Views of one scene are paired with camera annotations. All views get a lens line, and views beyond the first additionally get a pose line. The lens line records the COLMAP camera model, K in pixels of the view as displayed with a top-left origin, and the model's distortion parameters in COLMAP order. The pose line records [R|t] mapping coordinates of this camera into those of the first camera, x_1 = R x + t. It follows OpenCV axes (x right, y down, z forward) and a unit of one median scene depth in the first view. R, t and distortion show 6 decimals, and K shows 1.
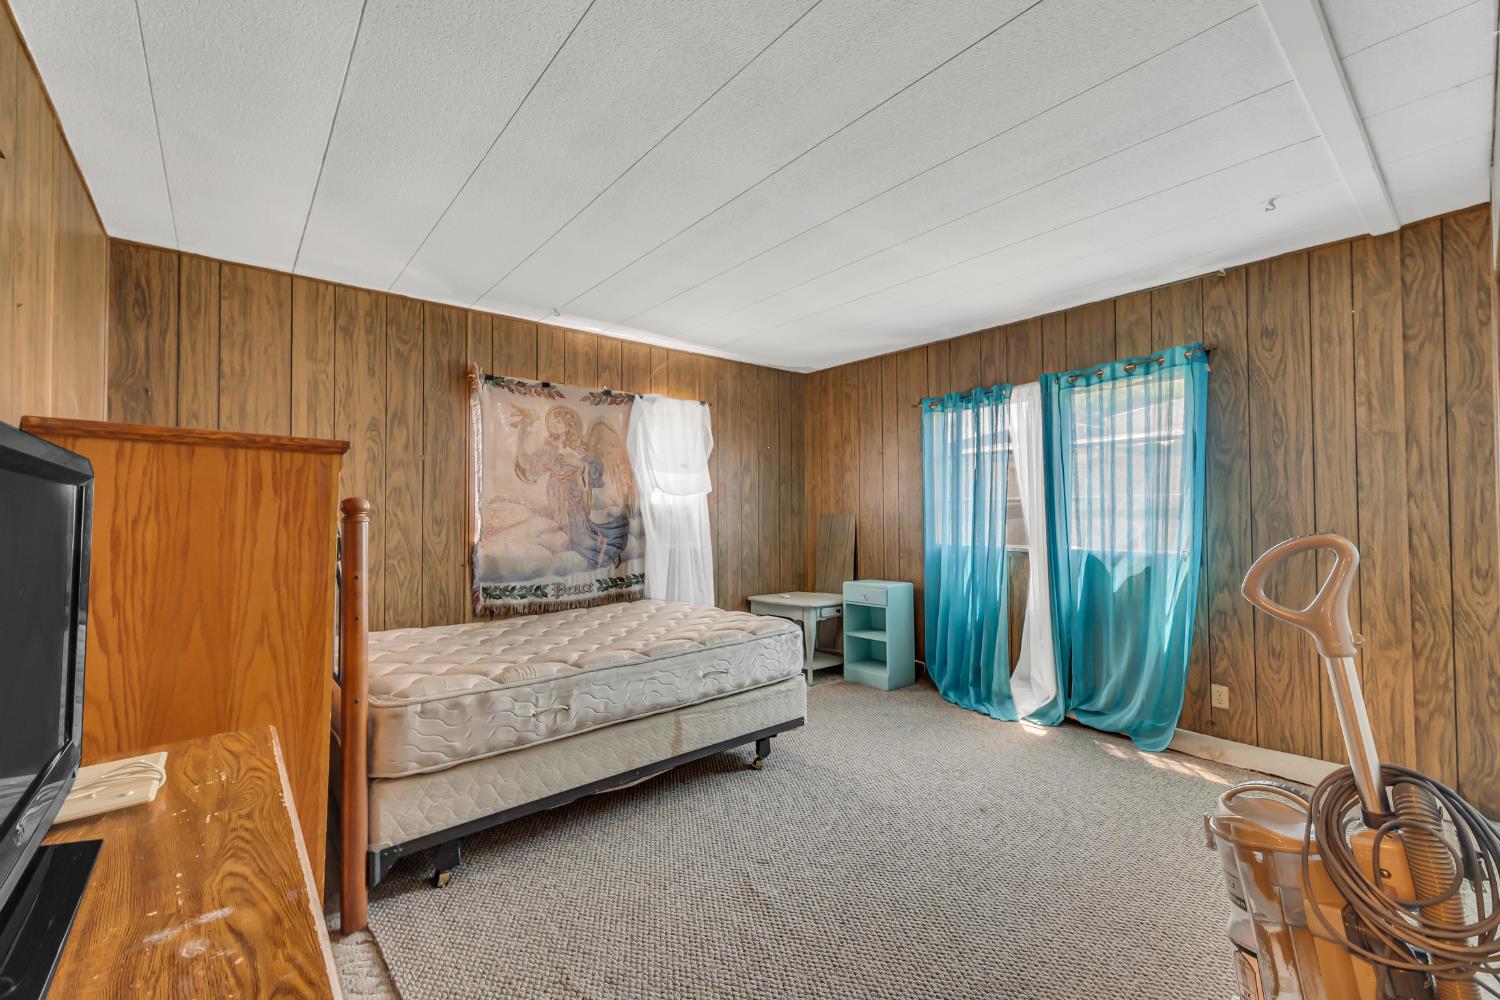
lens RADIAL K [[620.9, 0, 753.3], [0, 620.9, 500.8], [0, 0, 1]] dist [-0.000191, 0.000117]
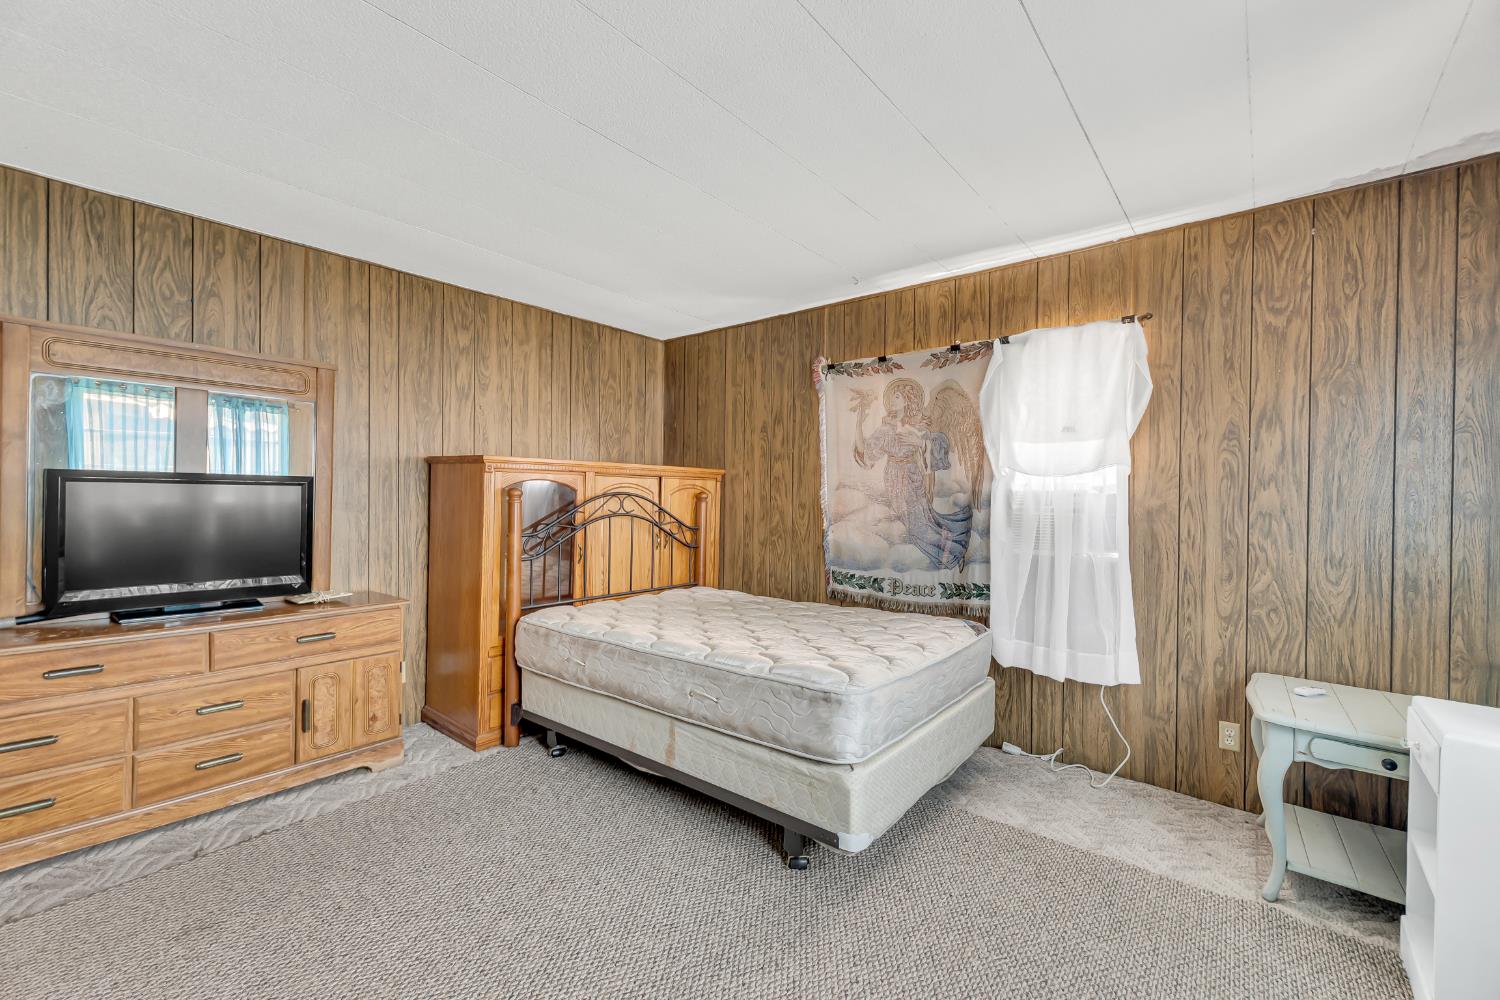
lens RADIAL K [[620.9, 0, 753.3], [0, 620.9, 500.8], [0, 0, 1]] dist [-0.000191, 0.000117]
pose [[0.178863, 0.012468, -0.983795, 0.515354], [0.006750, 0.999881, 0.013899, 0.006672], [0.983851, -0.009127, 0.178757, 0.630775]]
